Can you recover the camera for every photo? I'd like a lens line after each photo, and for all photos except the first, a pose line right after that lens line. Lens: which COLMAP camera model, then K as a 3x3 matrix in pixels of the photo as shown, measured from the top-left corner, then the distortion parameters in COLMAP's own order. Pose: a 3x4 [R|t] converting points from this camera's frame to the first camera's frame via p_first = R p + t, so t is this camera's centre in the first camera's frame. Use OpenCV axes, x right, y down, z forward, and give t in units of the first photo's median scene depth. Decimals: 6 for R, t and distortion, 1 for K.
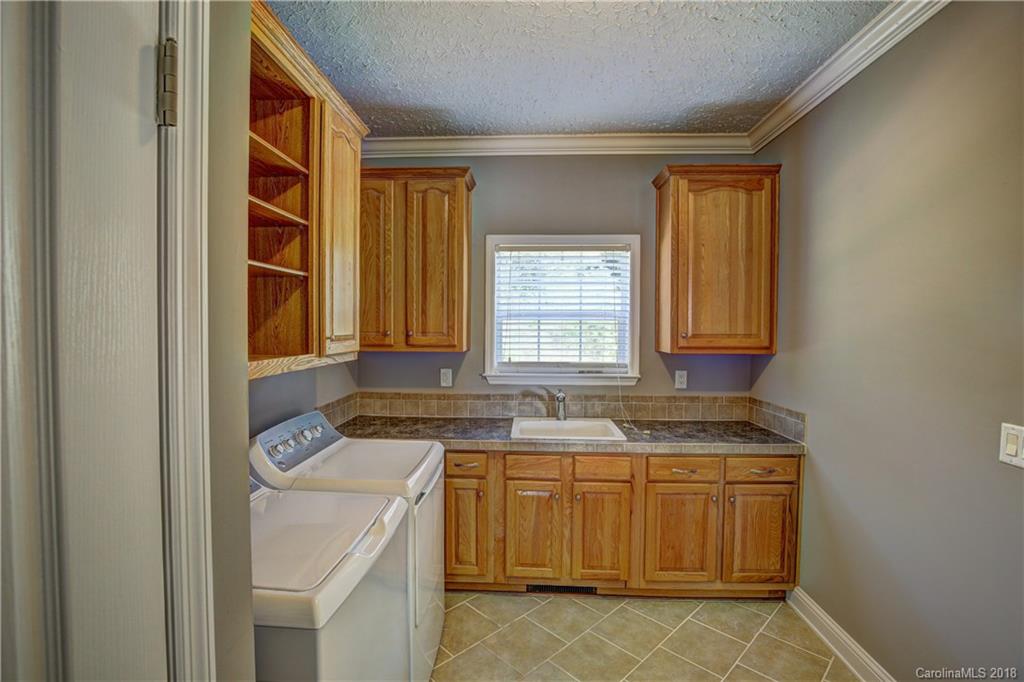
lens RADIAL K [[466.5, 0, 507.9], [0, 466.5, 339.0], [0, 0, 1]] dist [-0.031990, 0.005680]
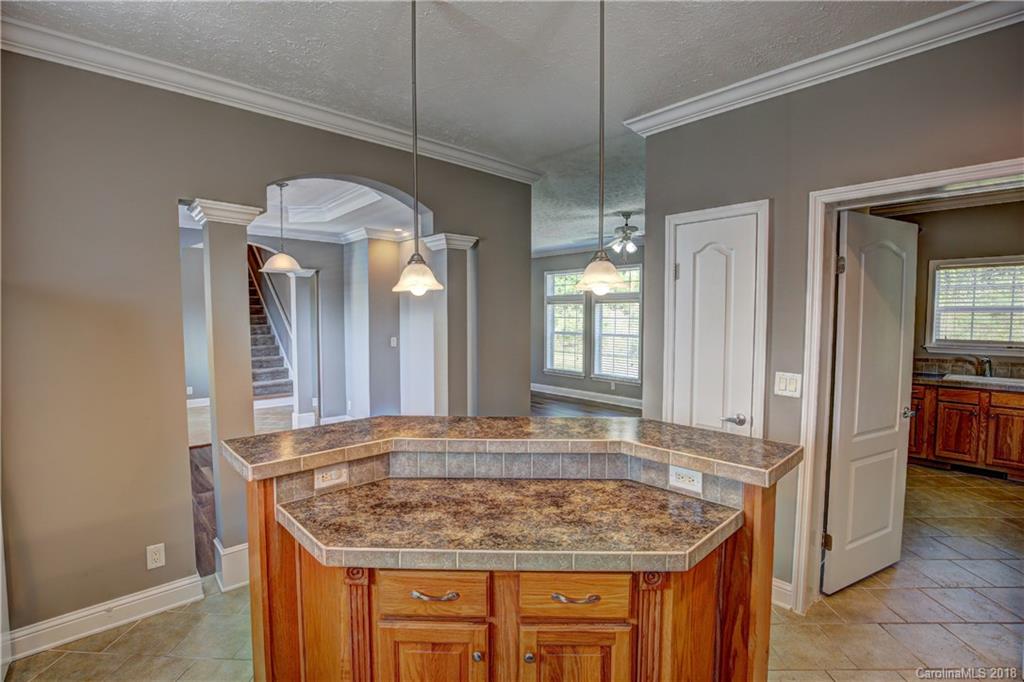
lens RADIAL K [[466.5, 0, 512.9], [0, 466.5, 341.4], [0, 0, 1]] dist [-0.031990, 0.005680]
pose [[0.706592, 0.030065, -0.706982, 0.072004], [-0.018134, 0.999538, 0.024382, 0.055543], [0.707389, -0.004408, 0.706811, -1.388483]]
